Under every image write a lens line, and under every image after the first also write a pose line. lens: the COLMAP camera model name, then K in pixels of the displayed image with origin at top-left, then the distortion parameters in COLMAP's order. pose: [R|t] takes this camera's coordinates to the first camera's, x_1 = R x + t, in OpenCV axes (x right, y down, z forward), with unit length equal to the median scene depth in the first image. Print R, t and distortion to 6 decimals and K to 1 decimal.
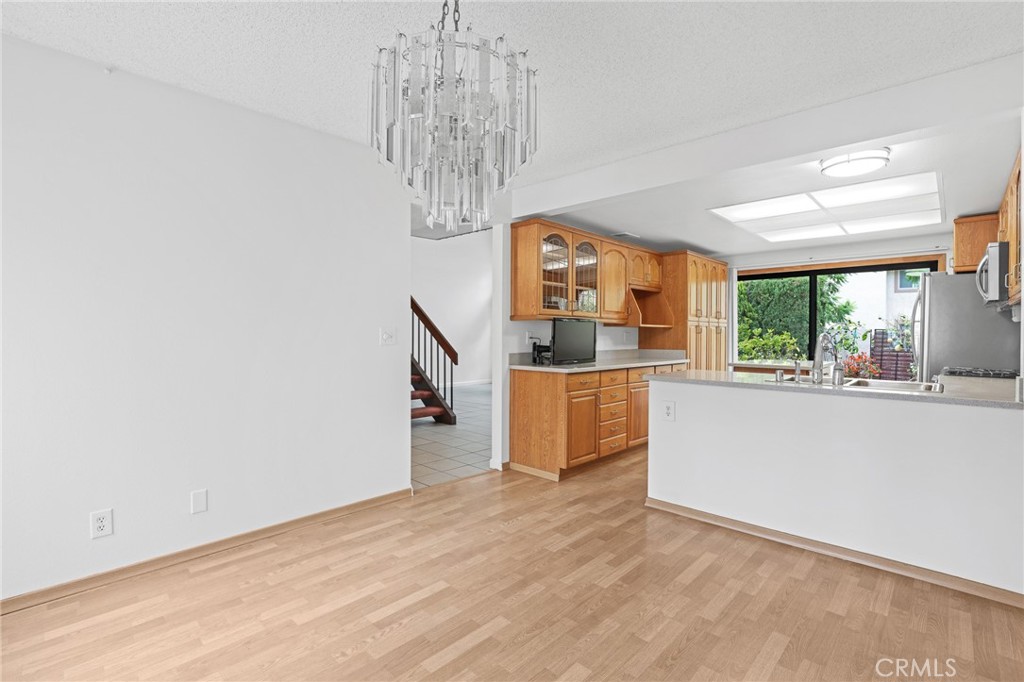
lens RADIAL K [[472.9, 0, 517.5], [0, 472.9, 341.6], [0, 0, 1]] dist [-0.035426, 0.005124]
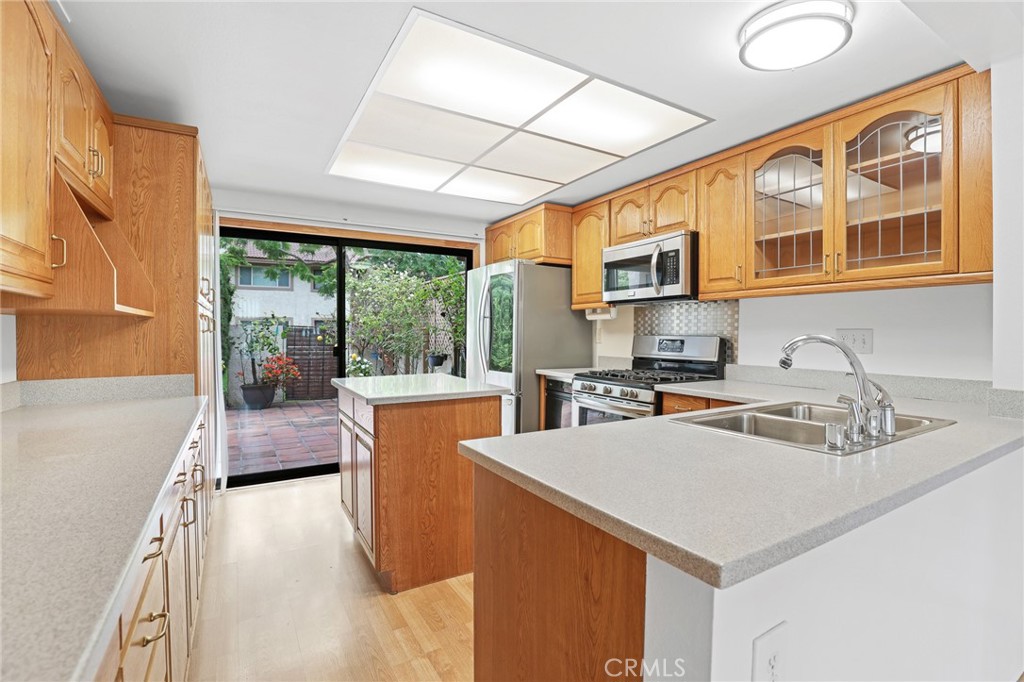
lens RADIAL K [[472.9, 0, 522.7], [0, 472.9, 338.2], [0, 0, 1]] dist [-0.035426, 0.005124]
pose [[0.258059, -0.016250, 0.965993, 0.029972], [0.015294, 0.999802, 0.012733, -0.009564], [-0.966008, 0.011488, 0.258256, 0.436039]]
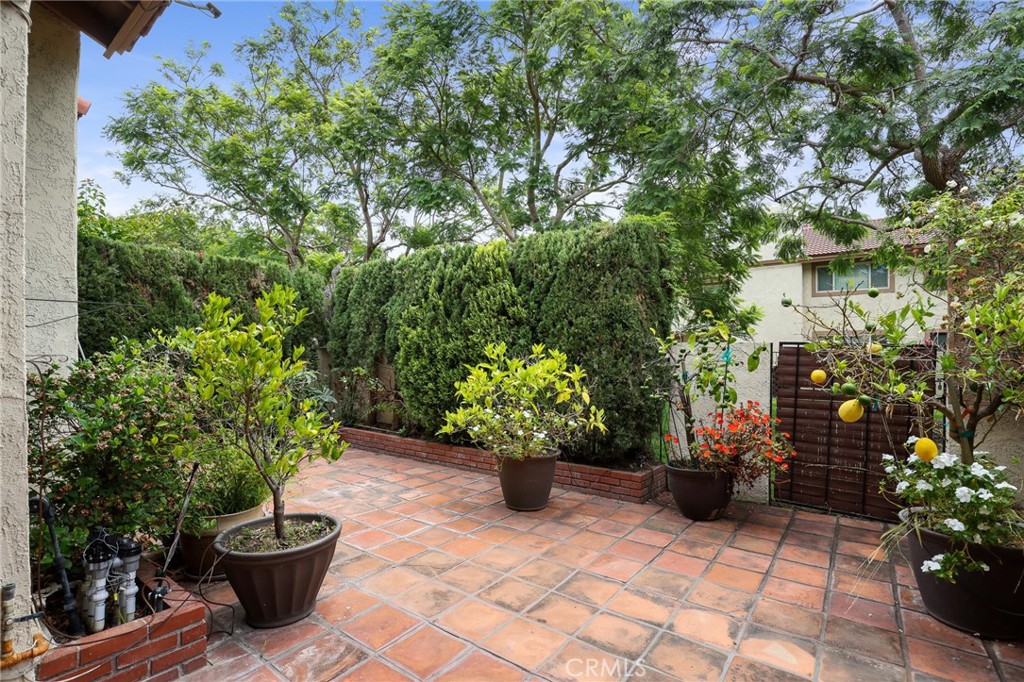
lens RADIAL K [[472.9, 0, 515.1], [0, 472.9, 355.2], [0, 0, 1]] dist [-0.035426, 0.005124]
pose [[0.992618, -0.009381, 0.120918, 0.633900], [0.010307, 0.999922, -0.007030, -0.019374], [-0.120843, 0.008225, 0.992638, 0.801540]]
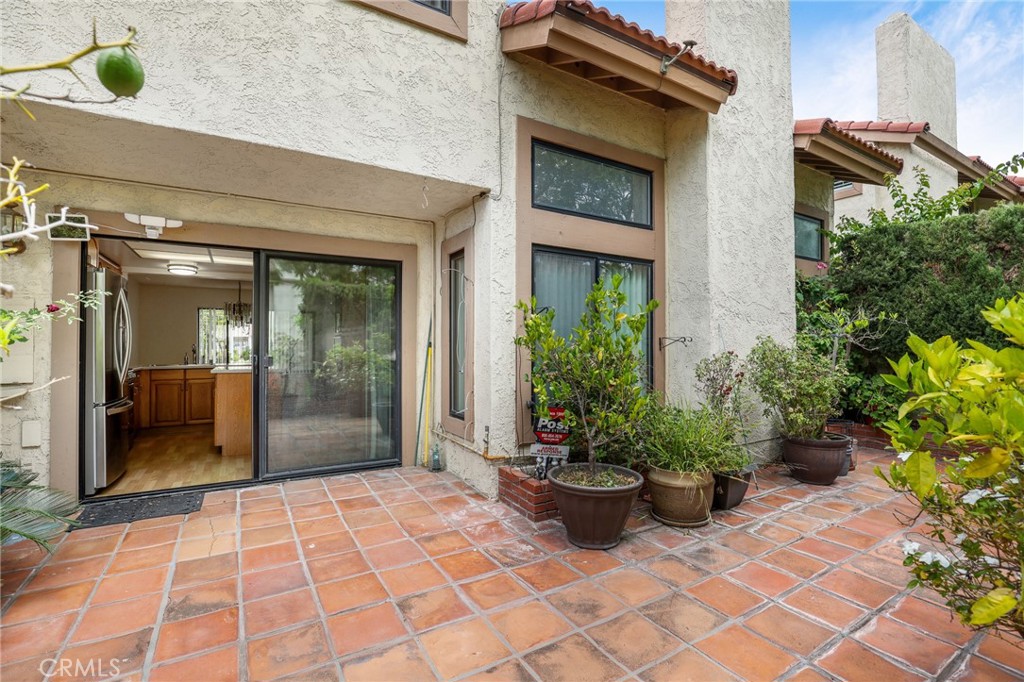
lens RADIAL K [[472.9, 0, 530.0], [0, 472.9, 340.5], [0, 0, 1]] dist [-0.035426, 0.005124]
pose [[-0.247423, -0.013089, -0.968819, 0.792168], [-0.018662, 0.999788, -0.008741, -0.015847], [0.968728, 0.015917, -0.247615, 1.015408]]
